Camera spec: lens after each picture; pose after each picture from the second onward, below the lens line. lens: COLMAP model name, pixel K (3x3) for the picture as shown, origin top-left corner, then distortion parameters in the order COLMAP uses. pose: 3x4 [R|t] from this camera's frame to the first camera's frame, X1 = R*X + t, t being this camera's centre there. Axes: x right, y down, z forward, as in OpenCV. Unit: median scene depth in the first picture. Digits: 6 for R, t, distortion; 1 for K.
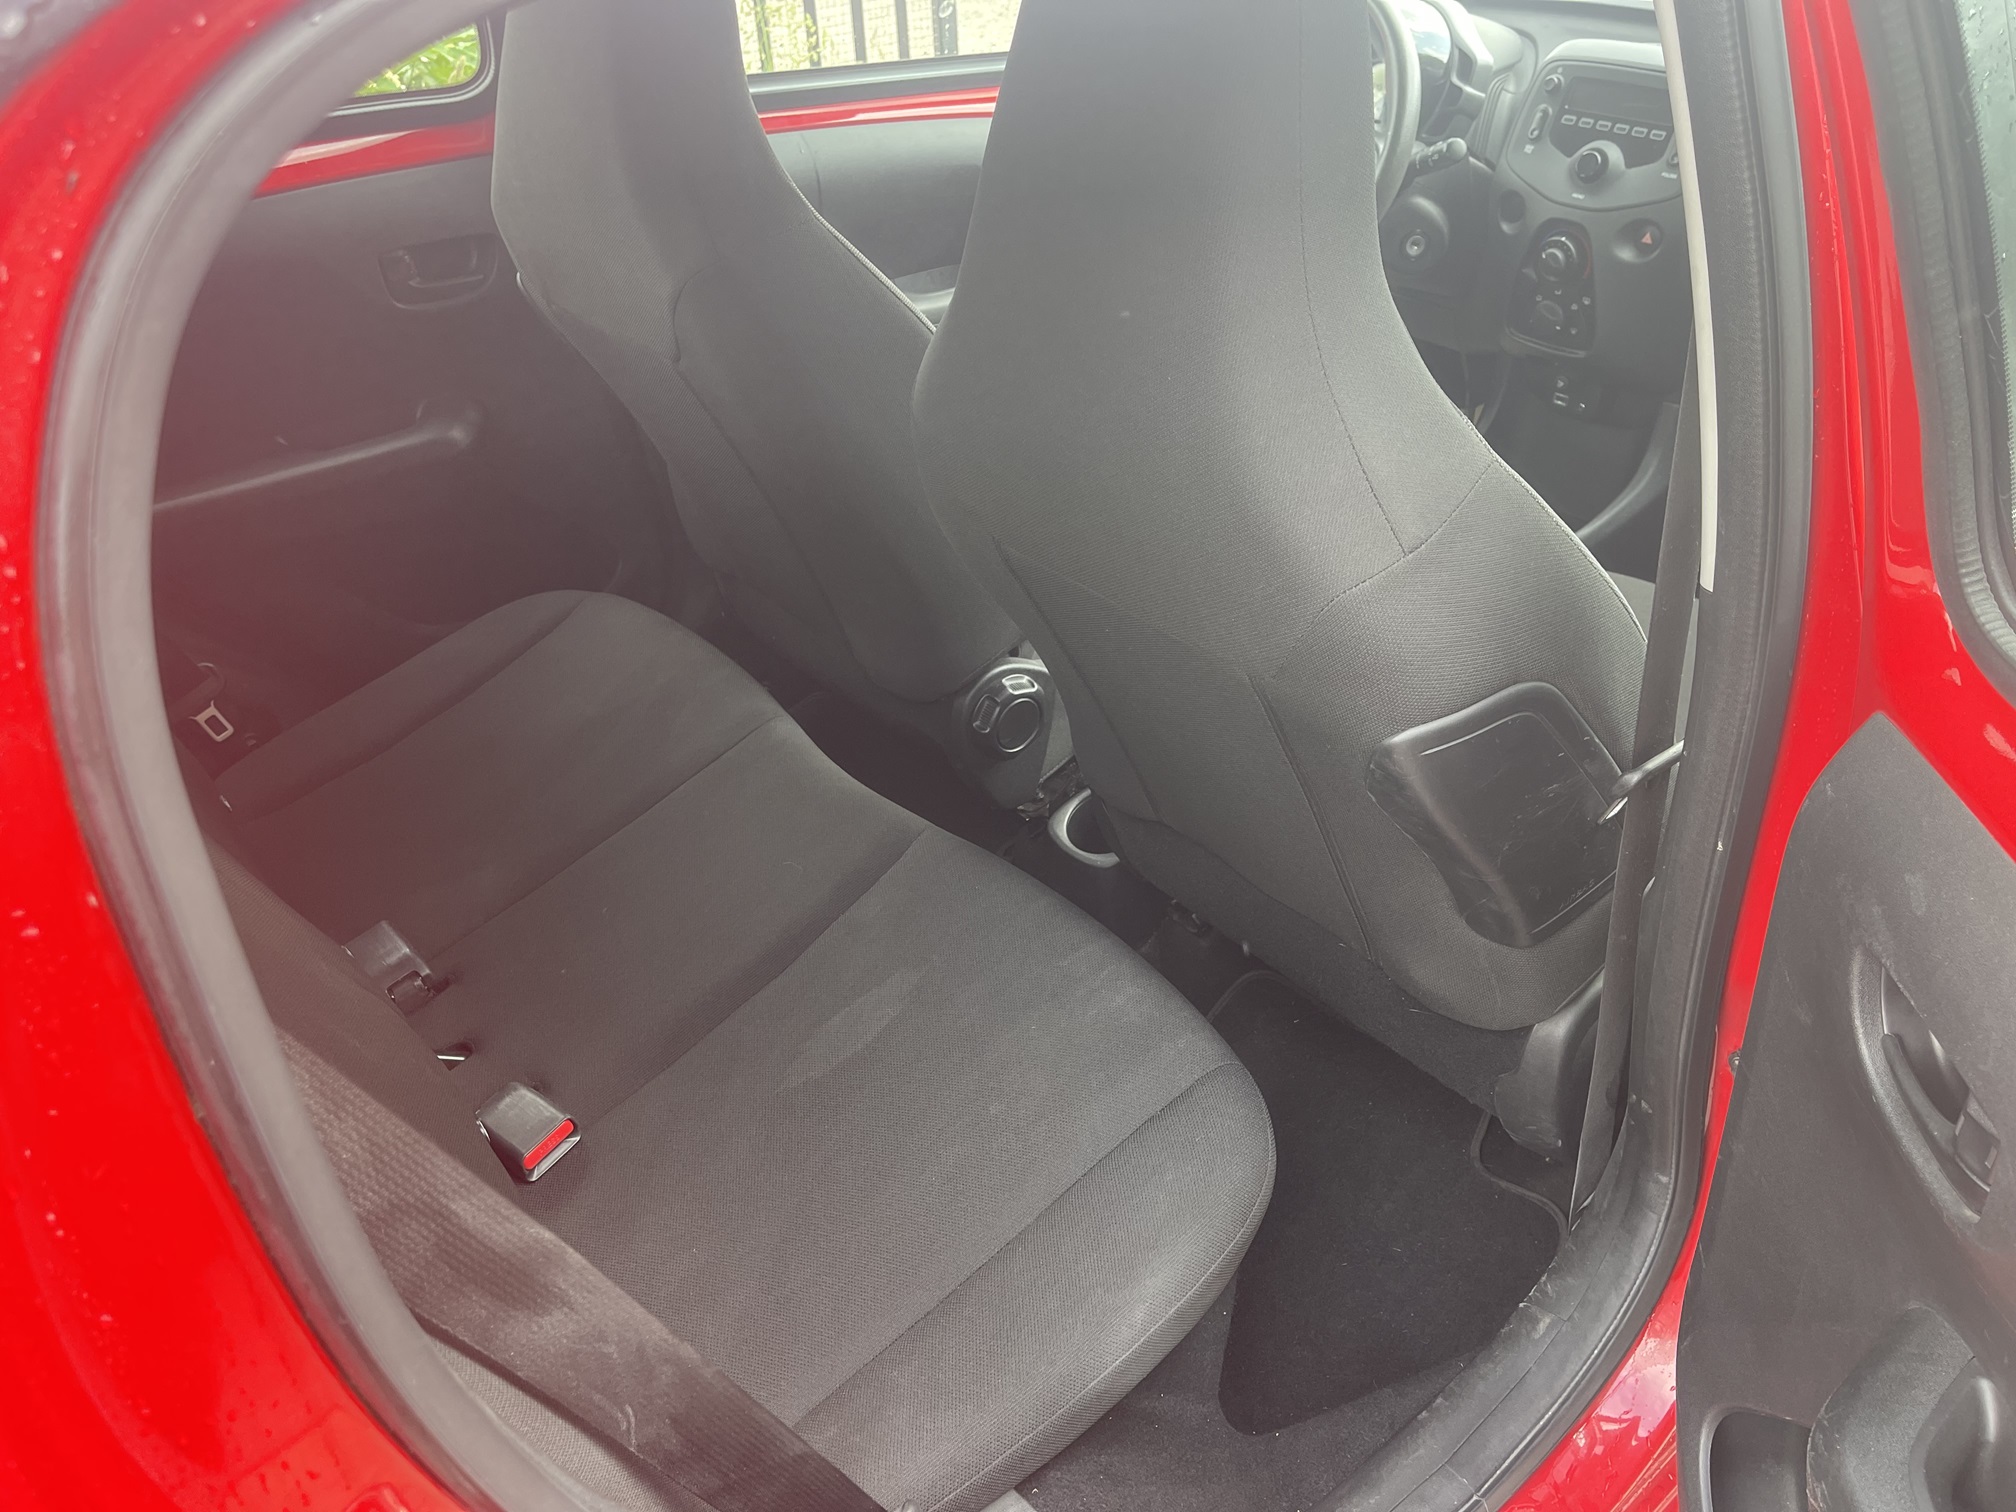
lens RADIAL K [[1510.4, 0, 997.7], [0, 1510.4, 764.1], [0, 0, 1]] dist [0.050790, -0.062099]
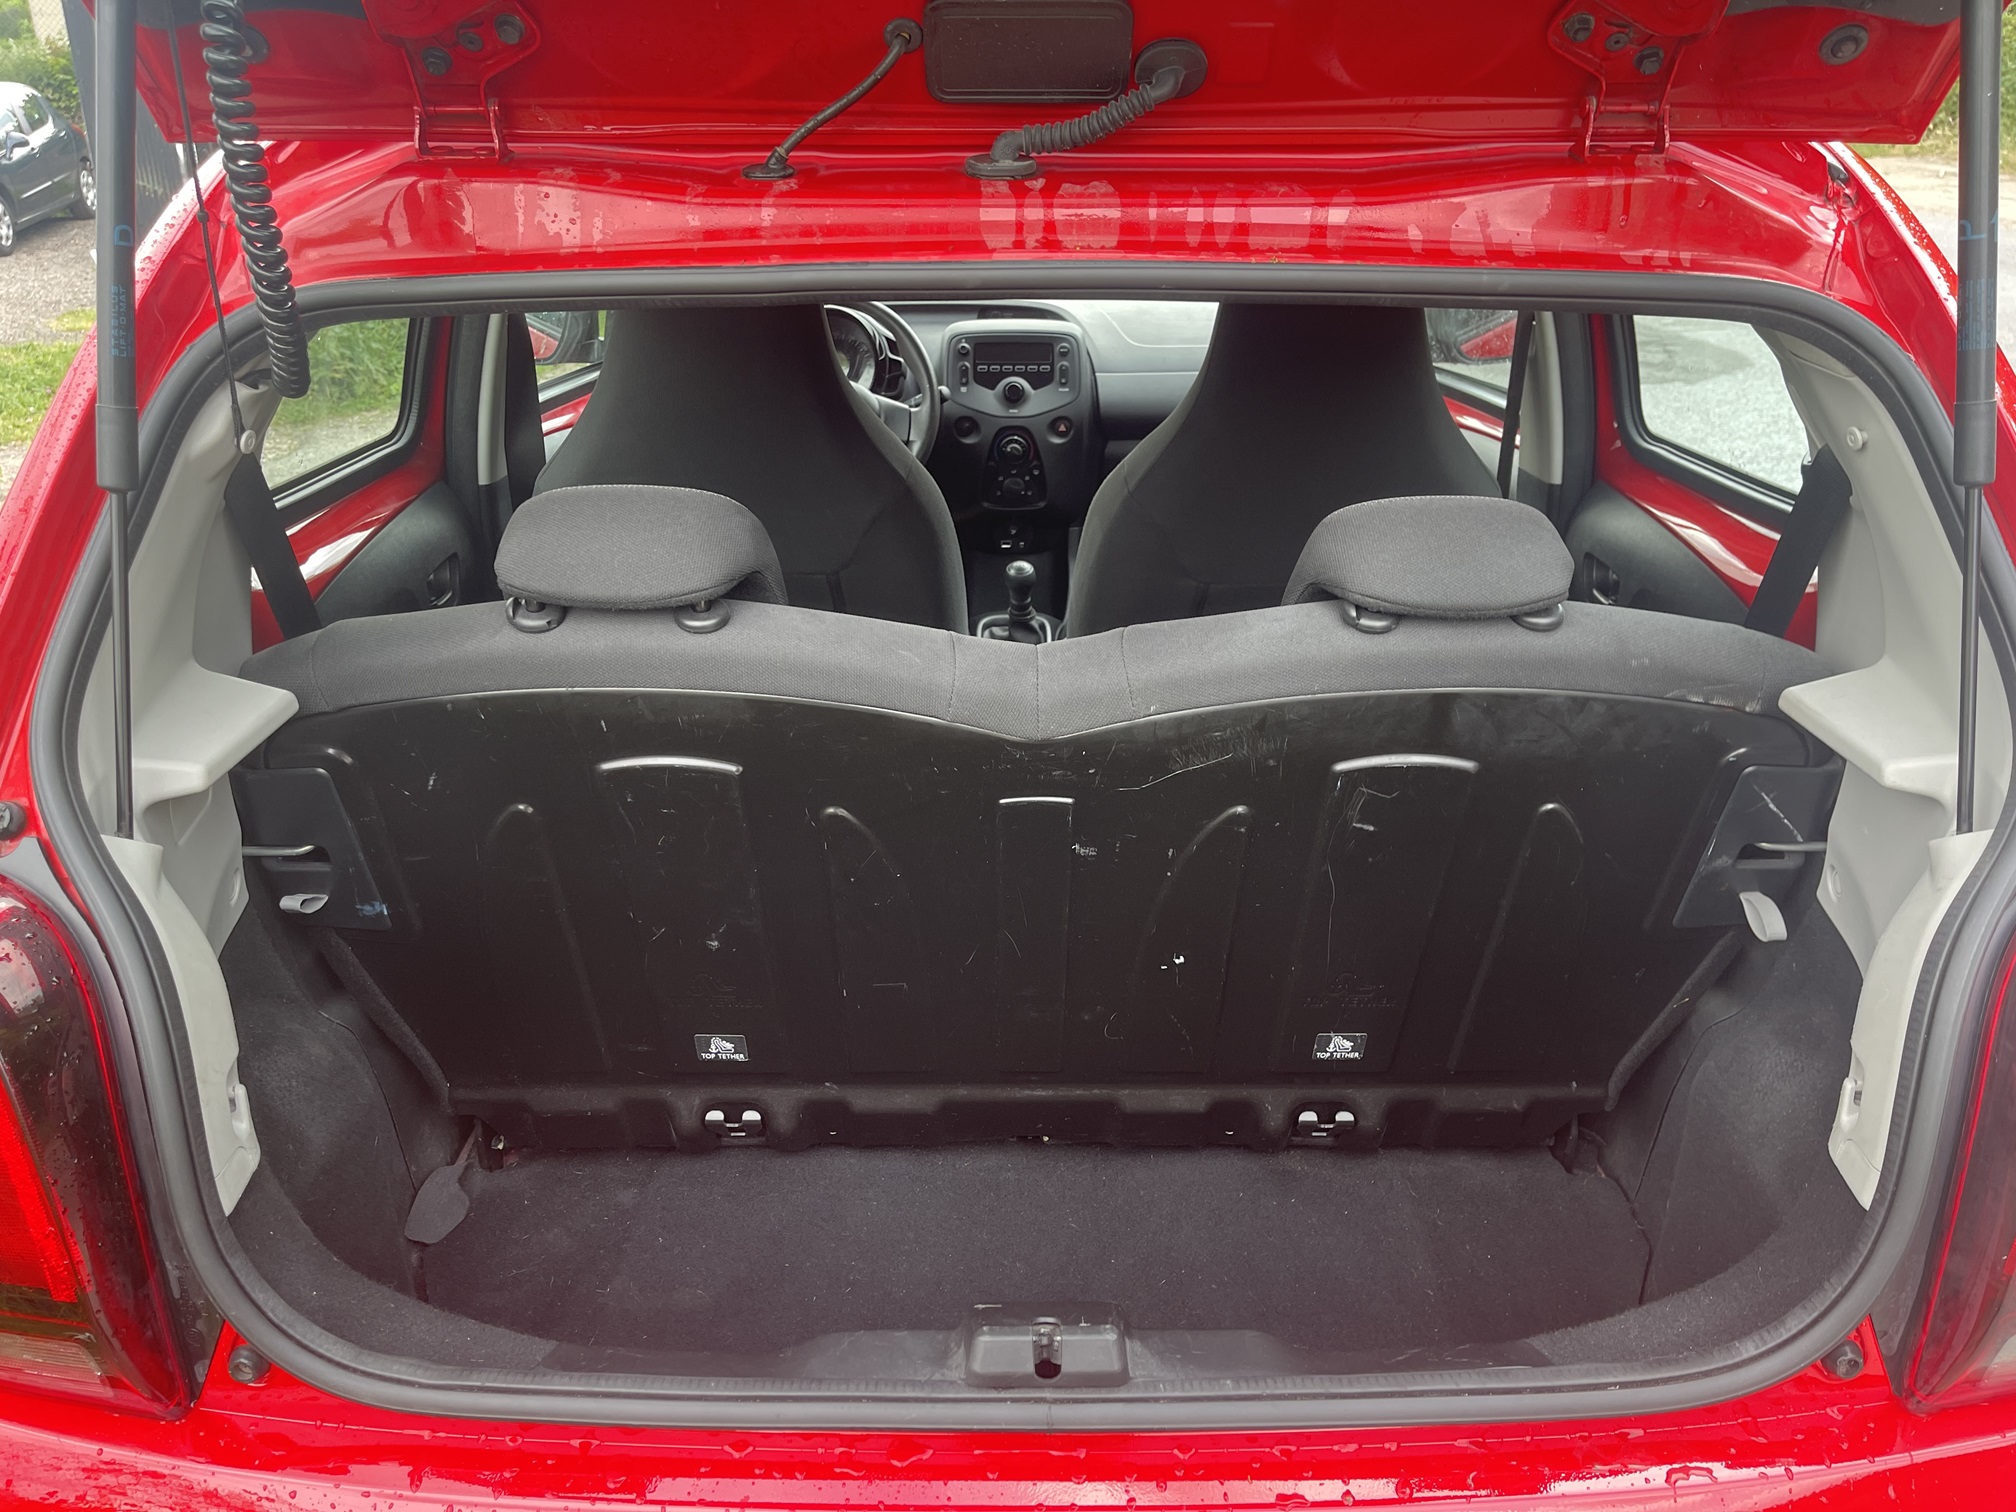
lens RADIAL K [[1510.4, 0, 997.7], [0, 1510.4, 764.1], [0, 0, 1]] dist [0.050790, -0.062099]
pose [[0.641505, -0.309464, 0.701929, -0.820136], [0.427017, 0.904205, 0.008385, -0.062537], [-0.637282, 0.294356, 0.712198, 0.005794]]
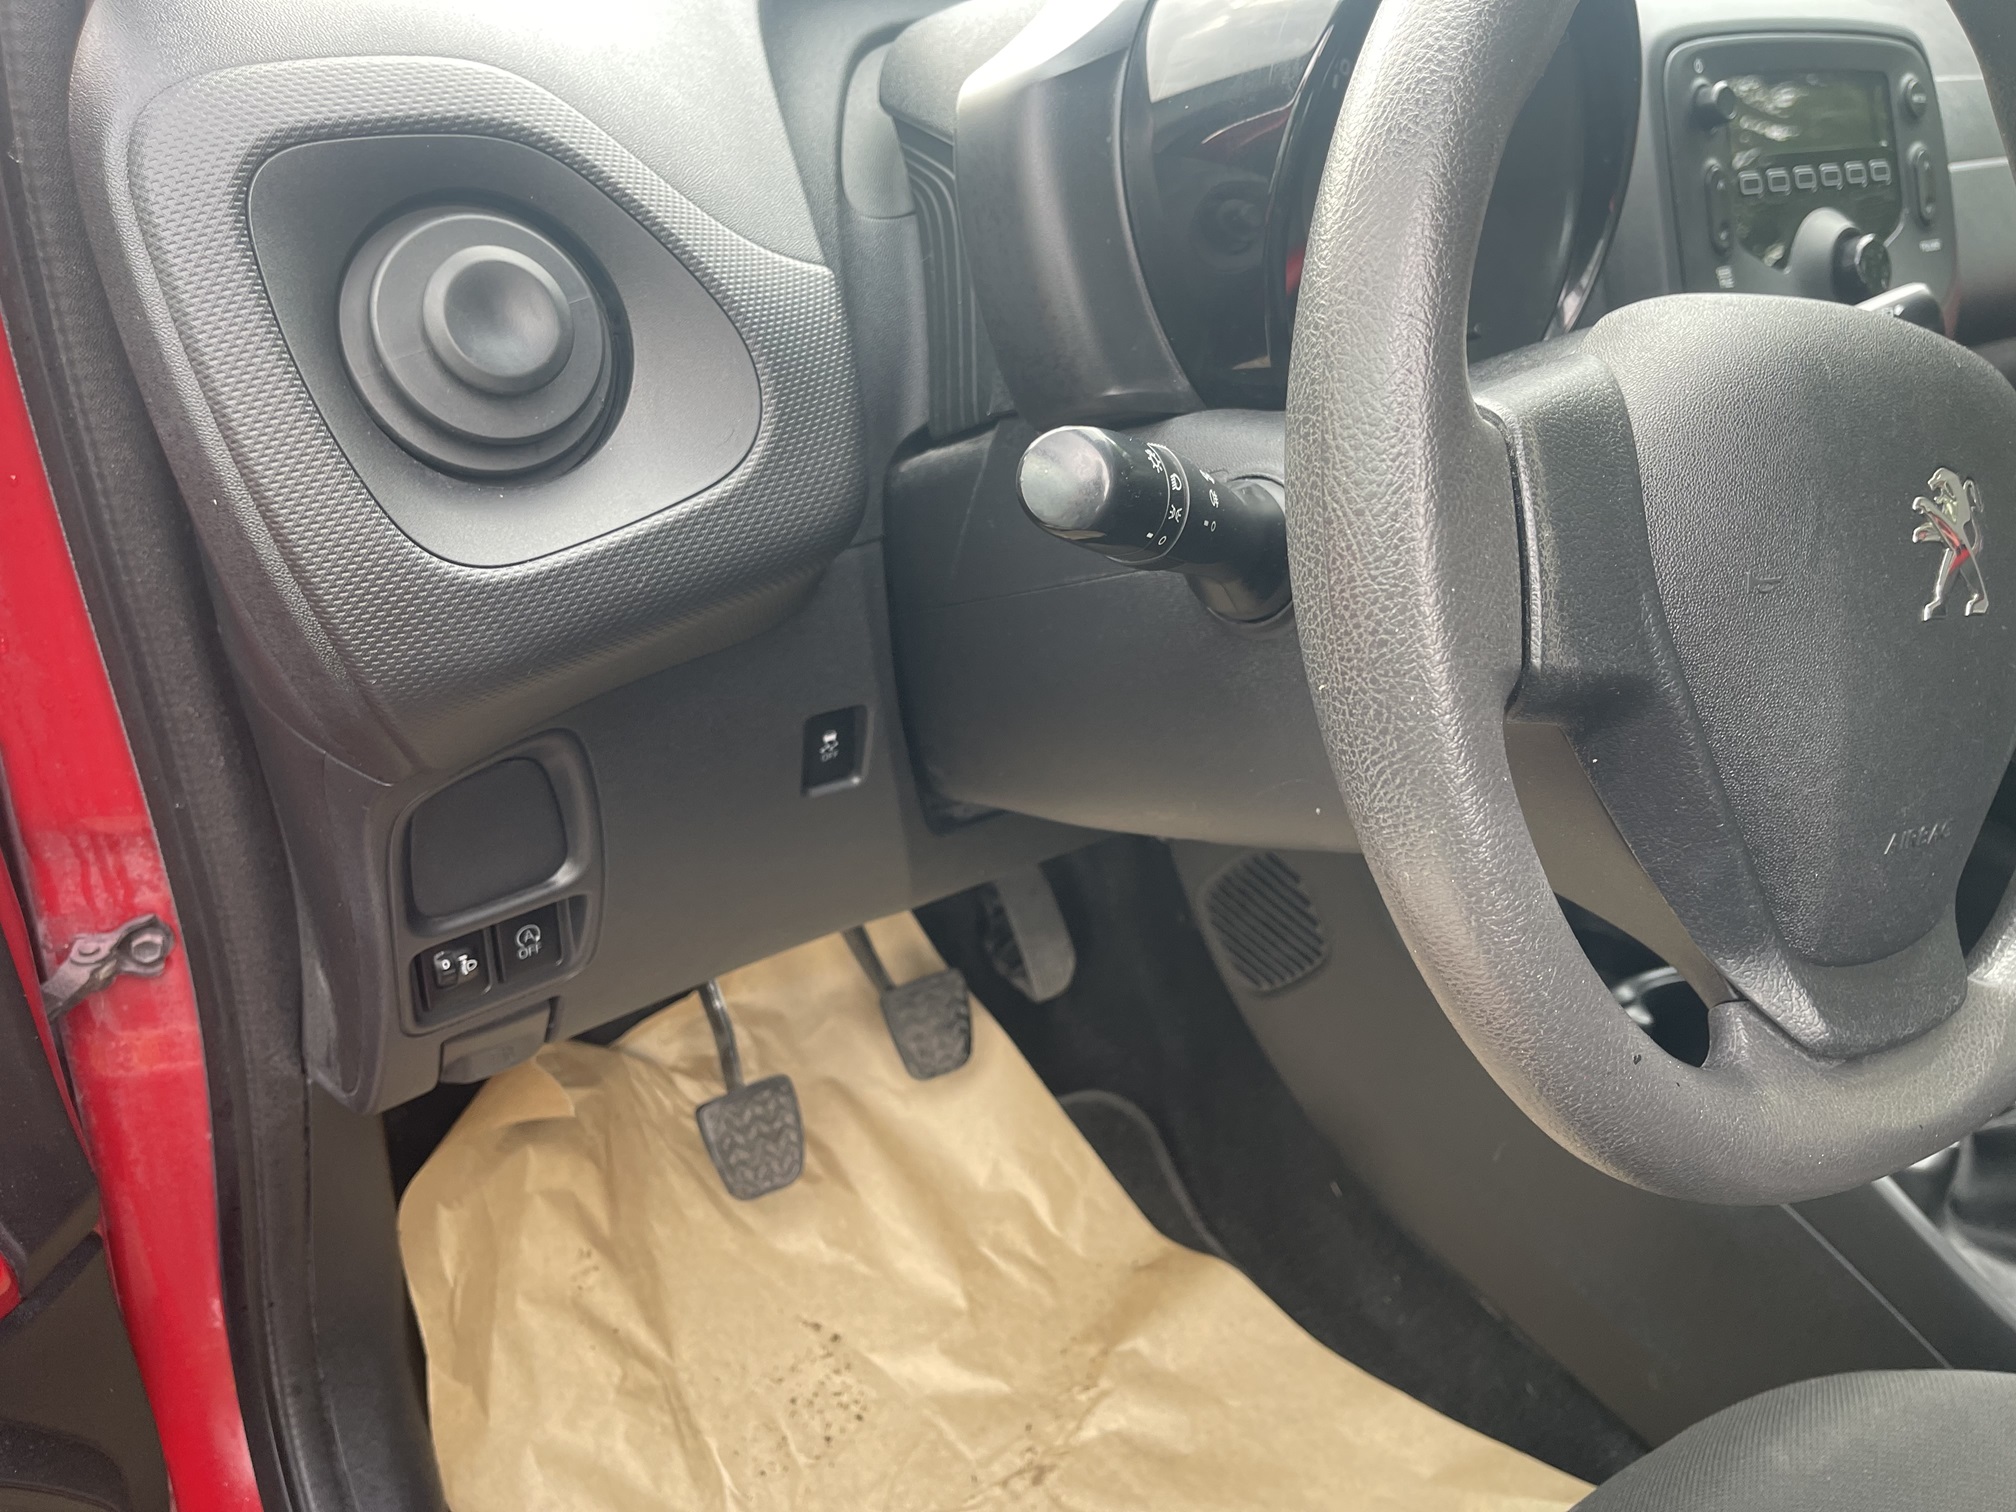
lens RADIAL K [[1510.4, 0, 997.7], [0, 1510.4, 764.1], [0, 0, 1]] dist [0.050790, -0.062099]
pose [[0.071063, -0.472583, 0.878416, -0.043889], [0.531746, 0.763021, 0.367484, -0.547361], [-0.843917, 0.440980, 0.305517, 1.096289]]
